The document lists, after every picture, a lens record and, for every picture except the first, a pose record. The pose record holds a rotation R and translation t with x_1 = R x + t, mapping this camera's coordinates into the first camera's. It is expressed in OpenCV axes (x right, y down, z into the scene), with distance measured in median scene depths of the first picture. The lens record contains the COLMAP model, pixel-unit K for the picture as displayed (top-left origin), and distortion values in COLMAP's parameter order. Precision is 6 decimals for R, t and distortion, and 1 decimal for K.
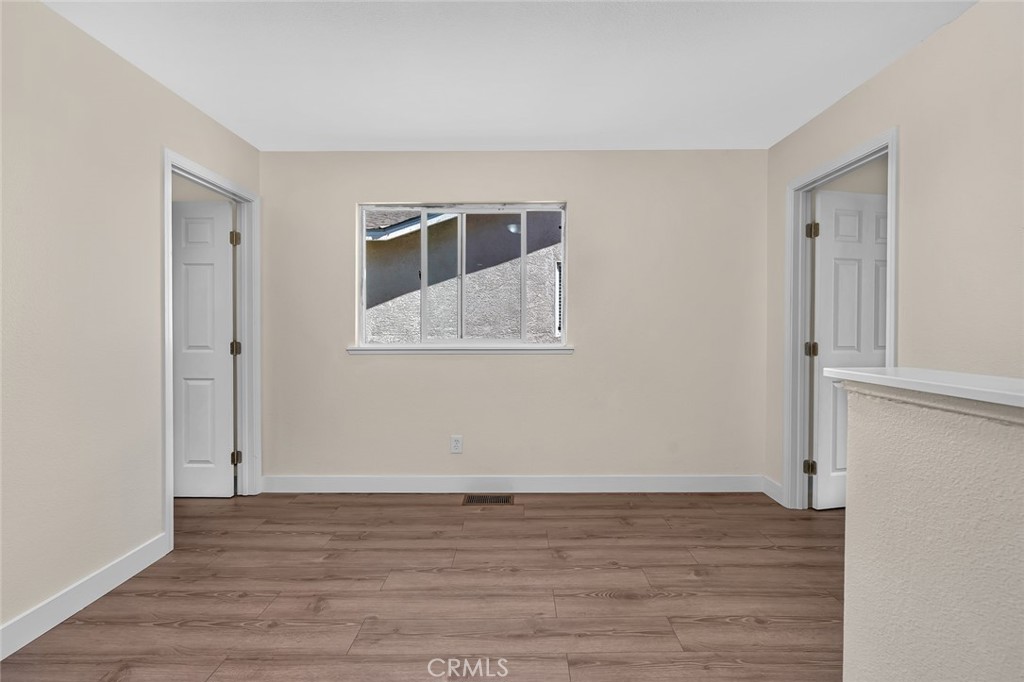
lens RADIAL K [[462.5, 0, 519.0], [0, 462.5, 335.4], [0, 0, 1]] dist [-0.002077, -0.000084]
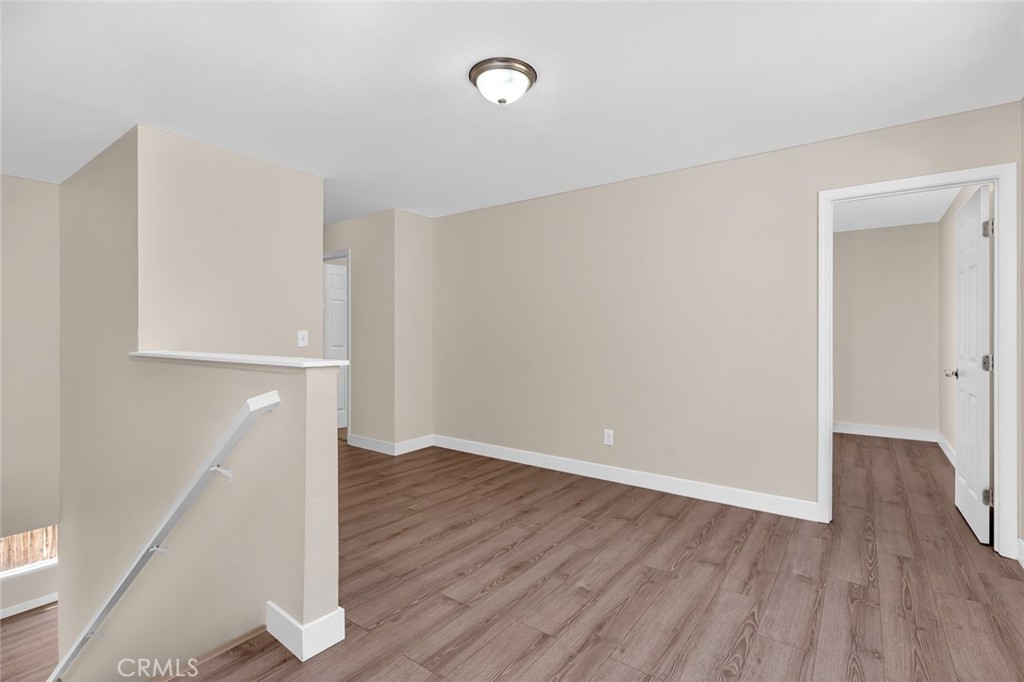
lens RADIAL K [[462.5, 0, 519.0], [0, 462.5, 335.4], [0, 0, 1]] dist [-0.002077, -0.000084]
pose [[-0.580986, -0.004175, -0.813903, 0.792043], [-0.013206, 0.999904, 0.004298, -0.025432], [0.813807, 0.013246, -0.580985, 1.169834]]
